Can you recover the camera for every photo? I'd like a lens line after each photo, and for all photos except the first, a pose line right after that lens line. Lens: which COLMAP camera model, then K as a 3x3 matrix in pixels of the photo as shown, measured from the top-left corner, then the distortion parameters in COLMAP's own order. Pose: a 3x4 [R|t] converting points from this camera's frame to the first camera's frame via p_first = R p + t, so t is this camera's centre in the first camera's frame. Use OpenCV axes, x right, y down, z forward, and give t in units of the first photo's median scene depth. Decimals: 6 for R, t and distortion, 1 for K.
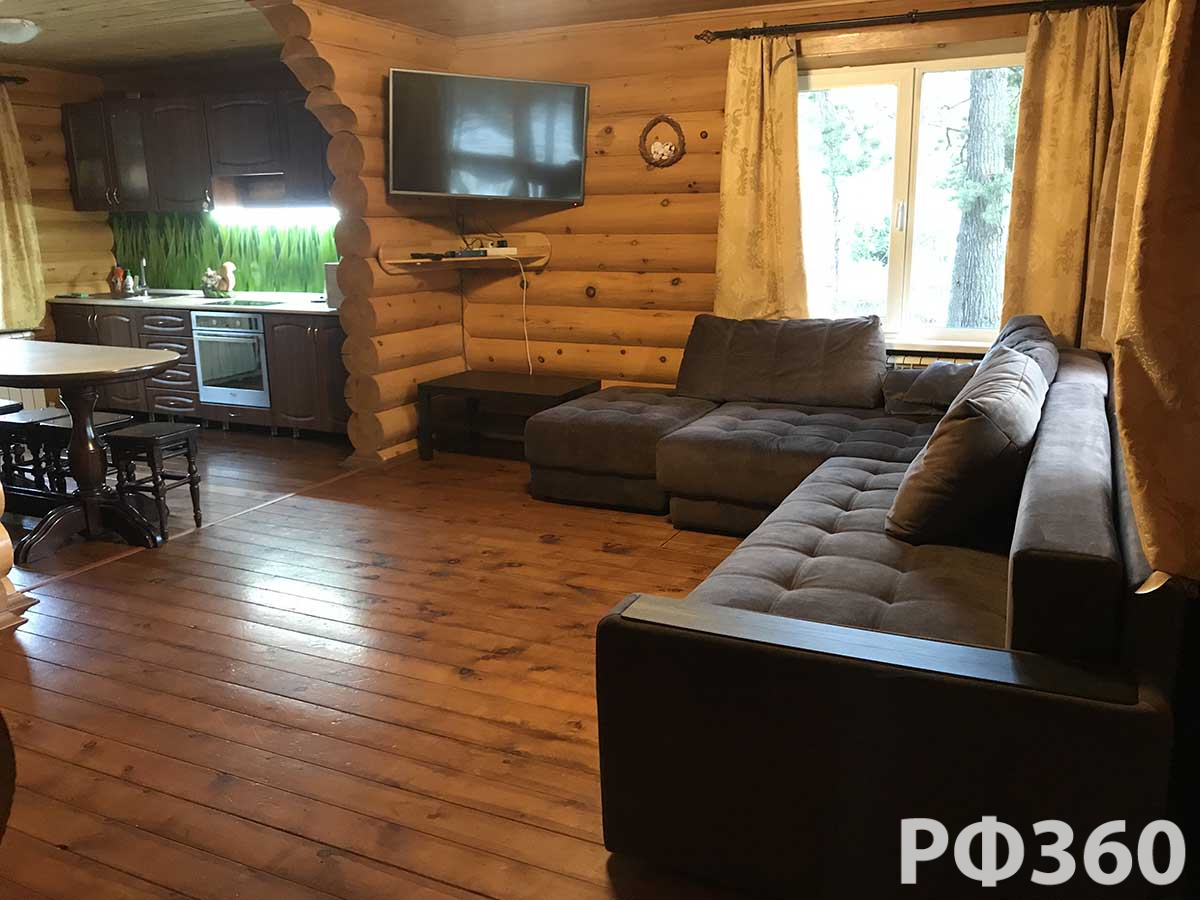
lens RADIAL K [[1001.4, 0, 602.6], [0, 1001.4, 440.6], [0, 0, 1]] dist [0.027673, -0.016658]
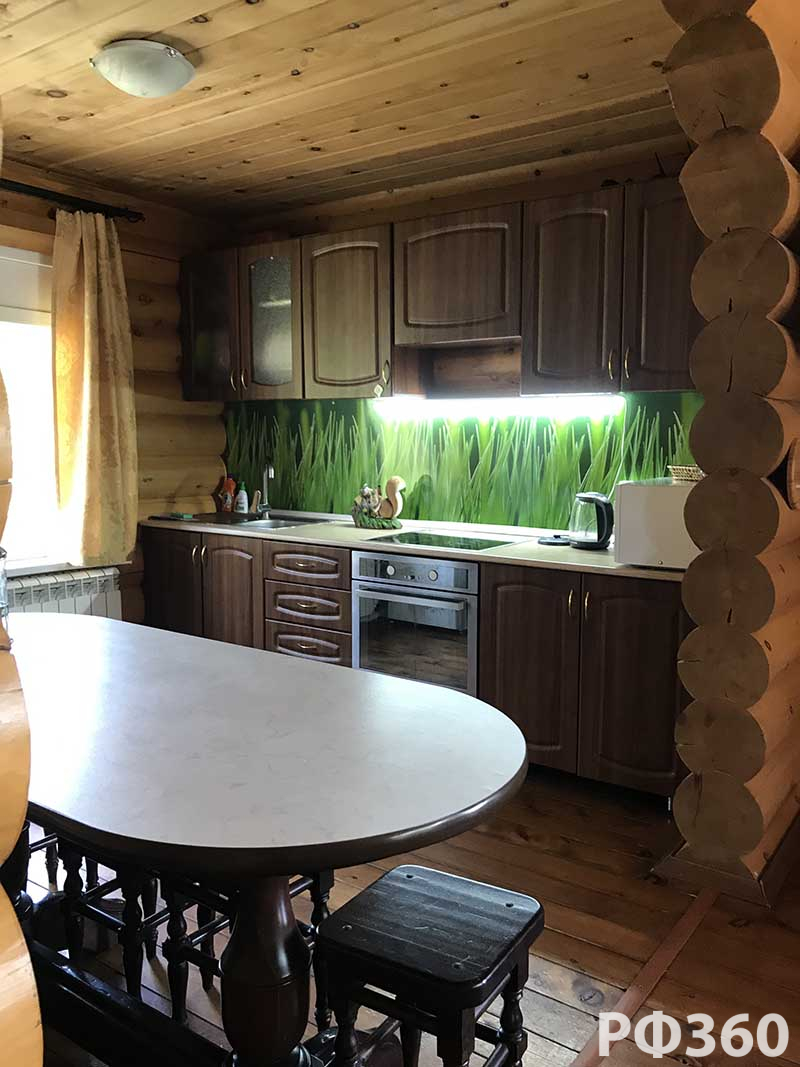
lens RADIAL K [[890.4, 0, 398.7], [0, 890.4, 538.7], [0, 0, 1]] dist [0.027673, -0.016658]
pose [[0.983719, 0.040229, -0.175154, -0.264344], [-0.058651, 0.993125, -0.101306, -0.075960], [0.169874, 0.109930, 0.979315, 0.424079]]
